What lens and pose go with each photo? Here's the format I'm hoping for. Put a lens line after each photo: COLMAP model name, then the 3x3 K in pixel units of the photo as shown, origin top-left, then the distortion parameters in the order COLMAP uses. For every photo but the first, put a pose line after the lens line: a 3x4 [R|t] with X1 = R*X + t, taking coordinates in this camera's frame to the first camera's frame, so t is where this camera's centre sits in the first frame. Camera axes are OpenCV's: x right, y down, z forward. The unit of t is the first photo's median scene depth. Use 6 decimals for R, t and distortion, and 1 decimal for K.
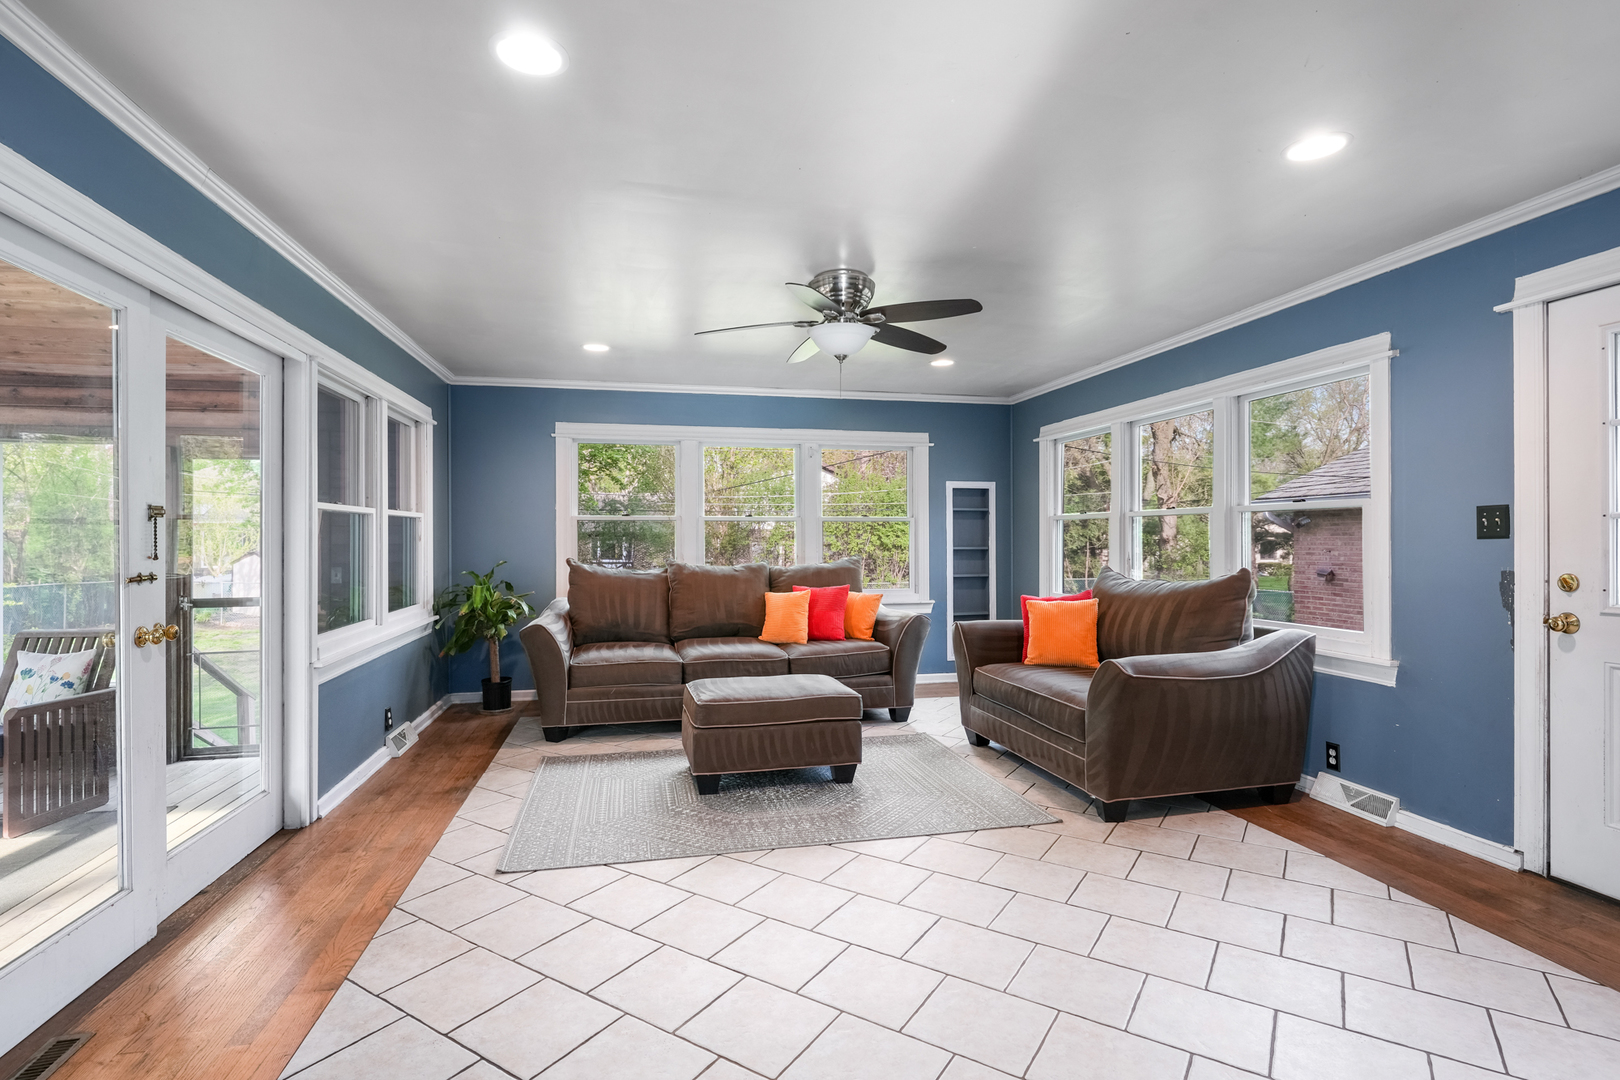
lens RADIAL K [[787.6, 0, 810.0], [0, 787.6, 540.0], [0, 0, 1]] dist [0.000896, 0.000117]
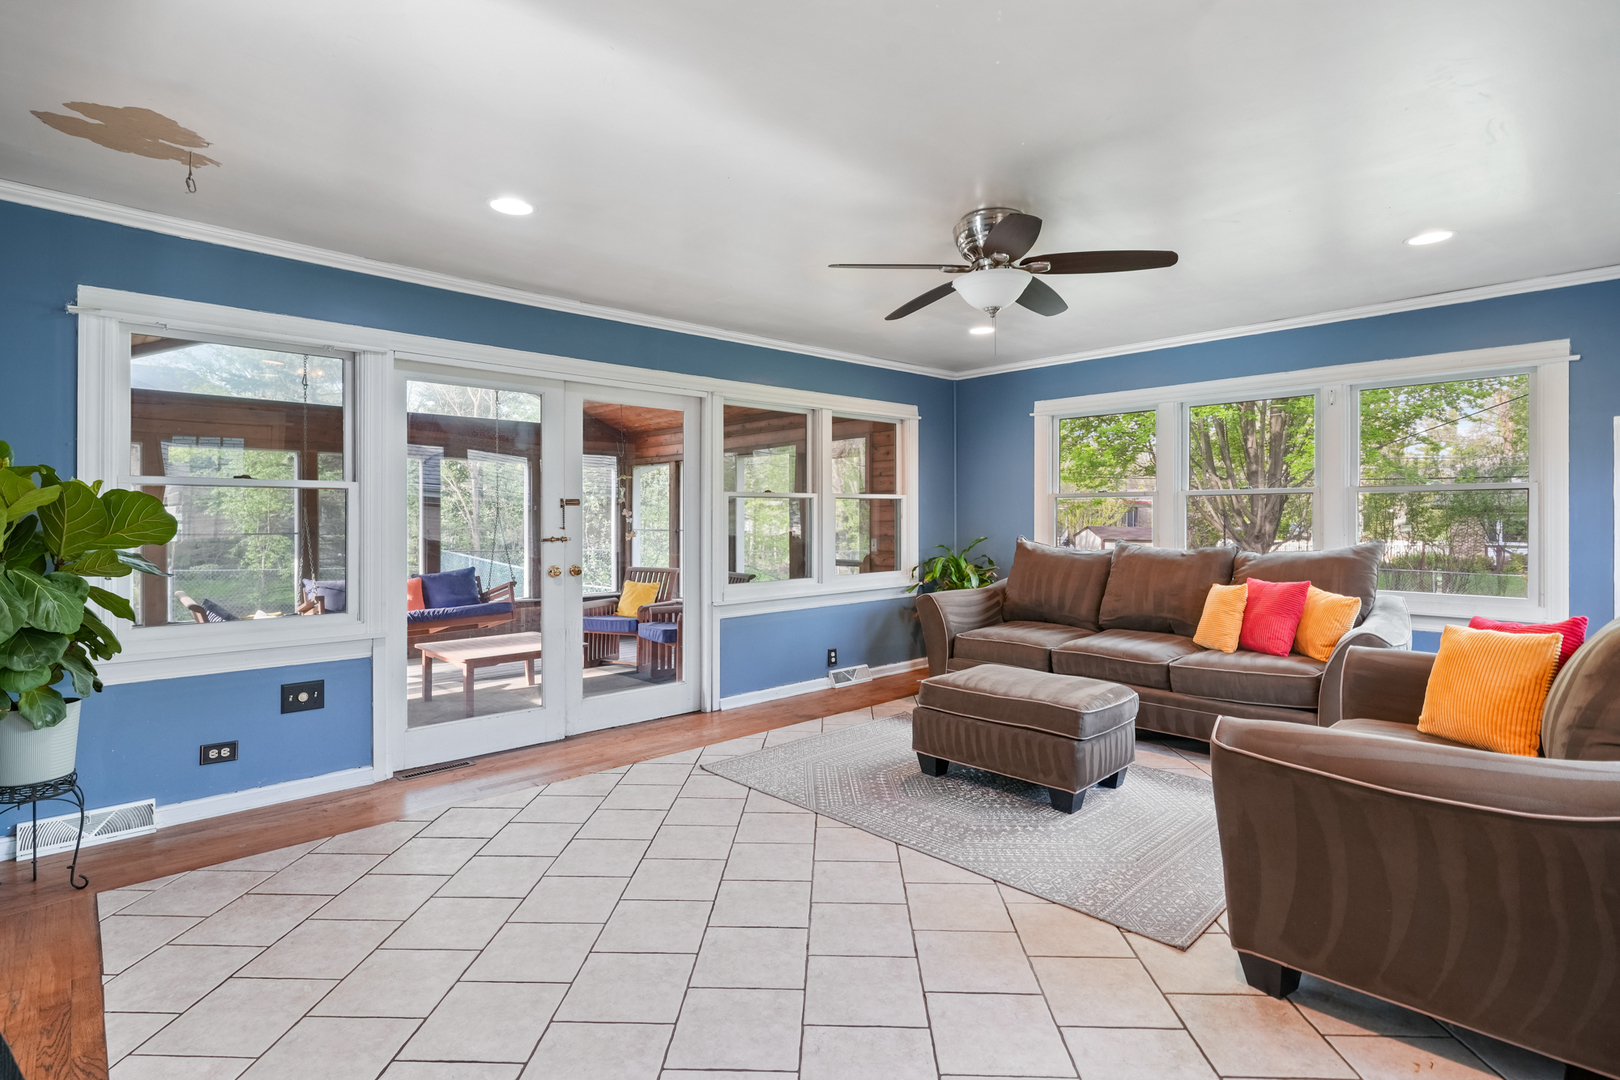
lens RADIAL K [[797.3, 0, 809.4], [0, 797.3, 528.7], [0, 0, 1]] dist [-0.002431, -0.000378]
pose [[0.516049, 0.014670, -0.856433, 0.626508], [-0.000278, 0.999856, 0.016960, -0.004897], [0.856559, -0.008514, 0.515979, 0.339486]]
